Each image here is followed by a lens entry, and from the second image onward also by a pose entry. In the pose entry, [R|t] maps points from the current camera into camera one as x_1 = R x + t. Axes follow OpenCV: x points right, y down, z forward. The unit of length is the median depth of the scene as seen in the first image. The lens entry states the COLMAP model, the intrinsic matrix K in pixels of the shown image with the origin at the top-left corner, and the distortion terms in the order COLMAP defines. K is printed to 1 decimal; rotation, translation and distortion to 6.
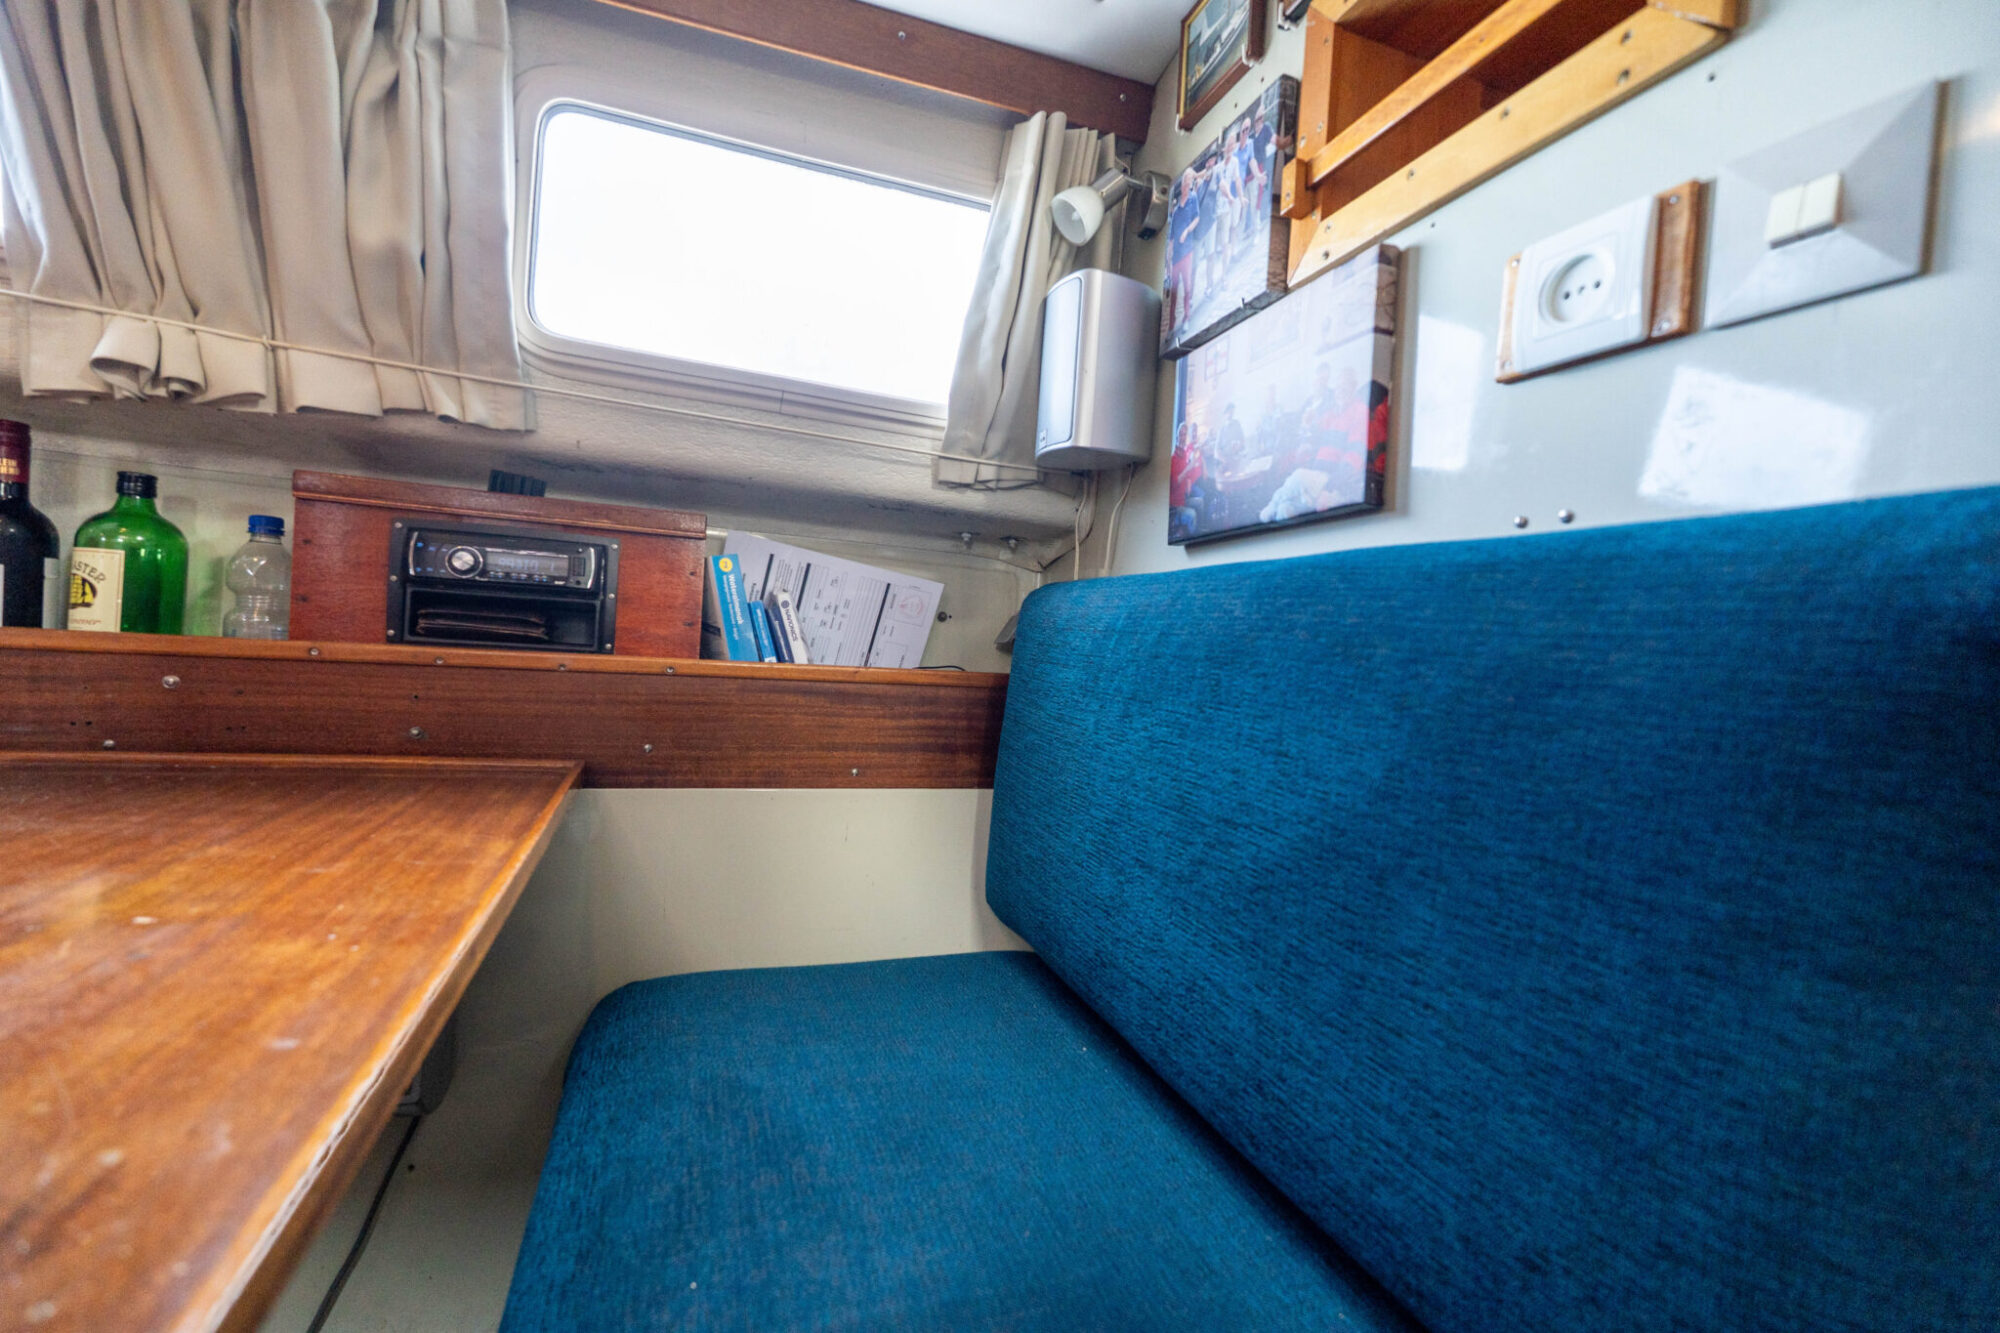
lens RADIAL K [[877.4, 0, 1000.0], [0, 877.4, 666.5], [0, 0, 1]] dist [-0.004798, -0.000048]
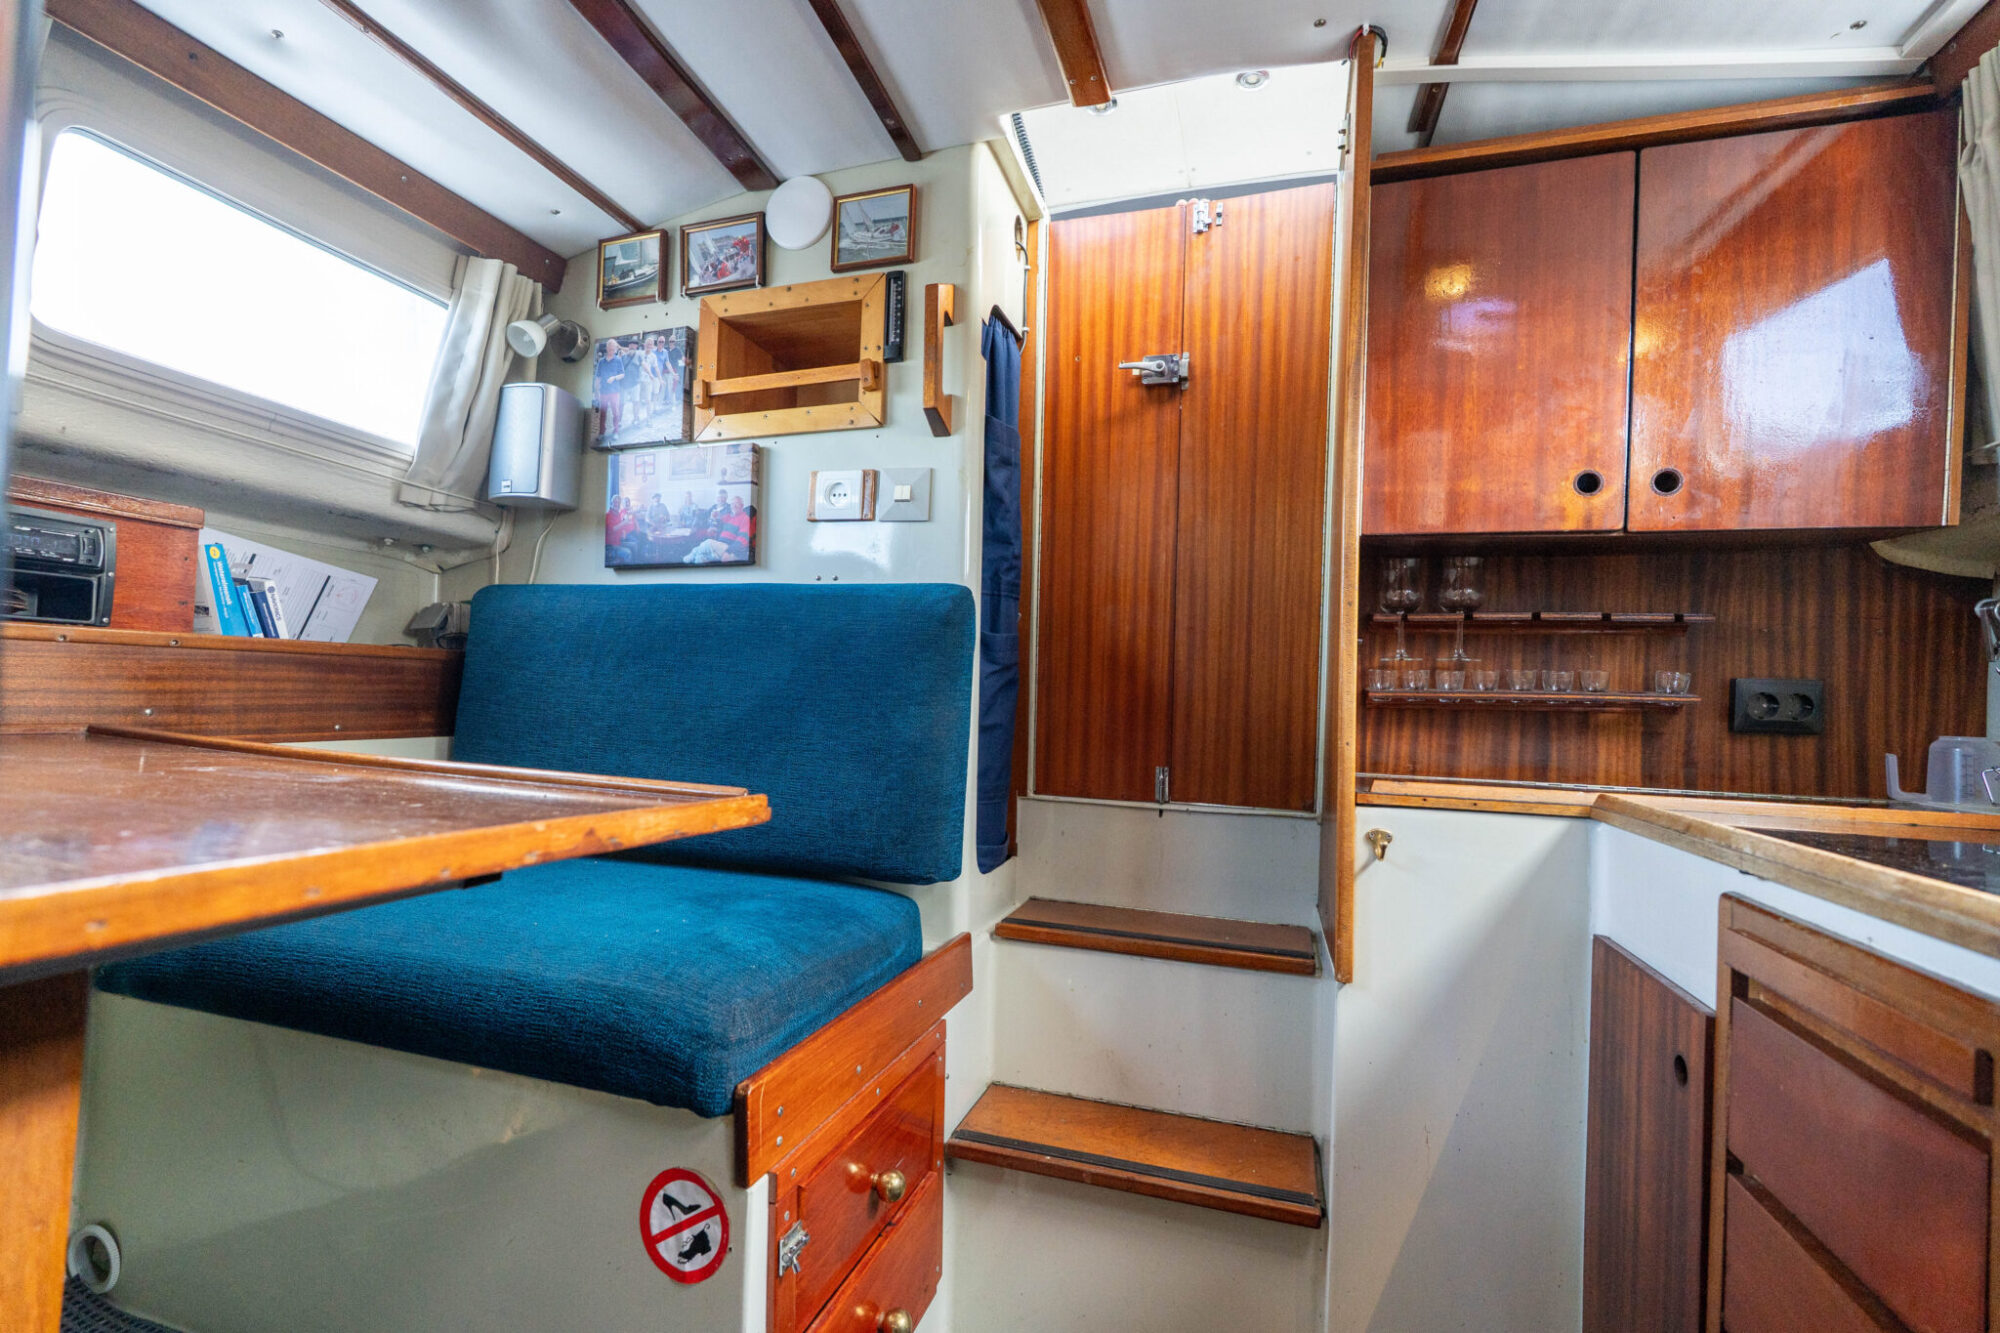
lens RADIAL K [[881.1, 0, 996.6], [0, 881.1, 667.7], [0, 0, 1]] dist [-0.000372, -0.000045]
pose [[0.611318, -0.013077, 0.791277, -0.712457], [0.020445, 0.999791, 0.000727, 0.065875], [-0.791121, 0.015733, 0.611457, -0.617217]]
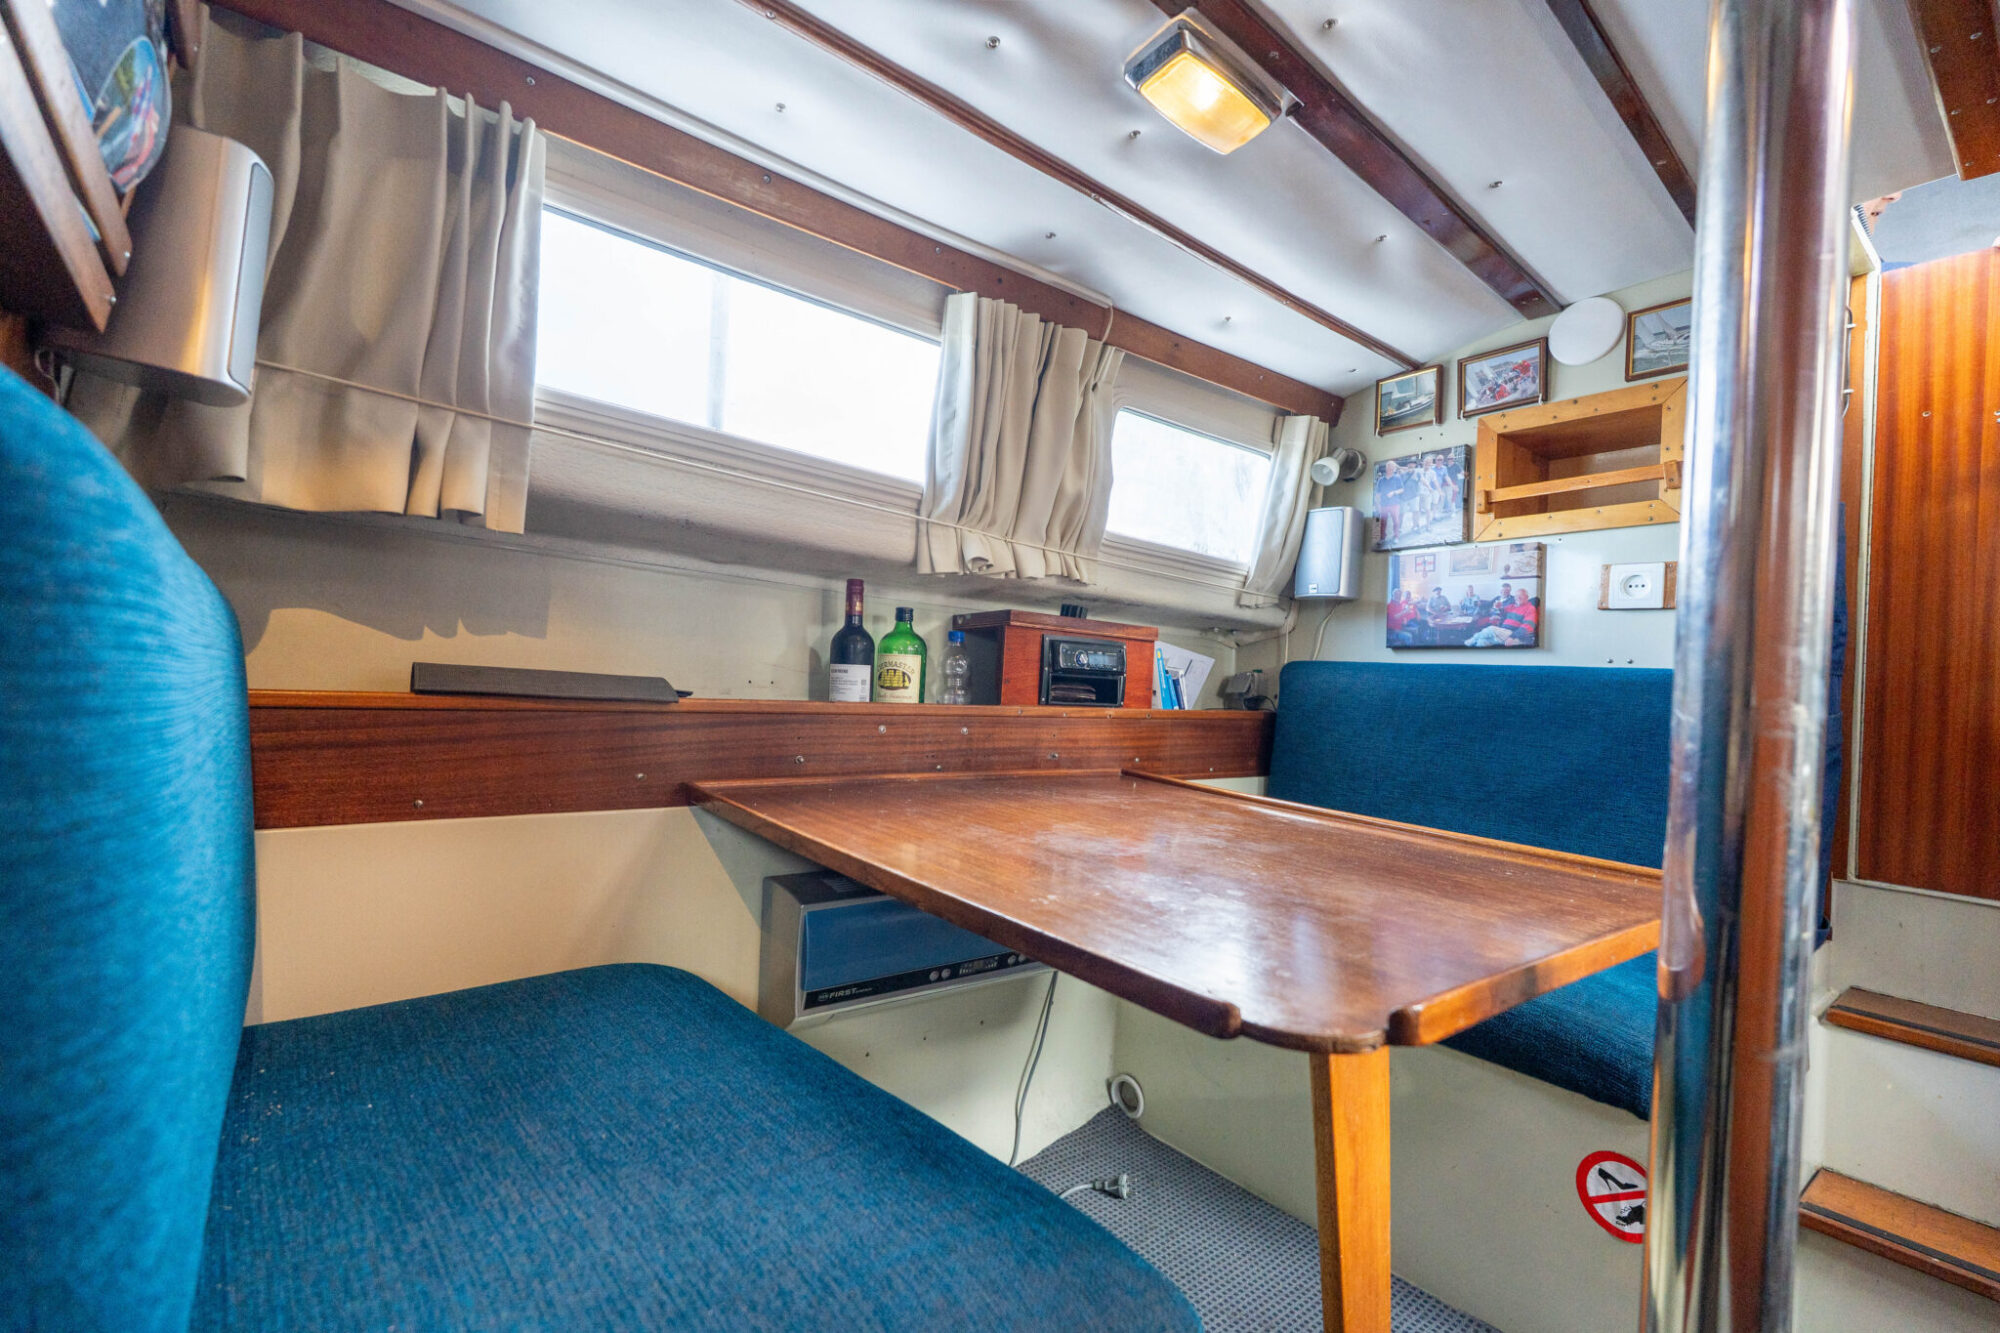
lens RADIAL K [[881.1, 0, 996.6], [0, 881.1, 667.7], [0, 0, 1]] dist [-0.000372, -0.000045]
pose [[0.951228, -0.006846, 0.308413, -1.378661], [0.011324, 0.999855, -0.012731, -0.083463], [-0.308281, 0.015602, 0.951167, -0.691828]]
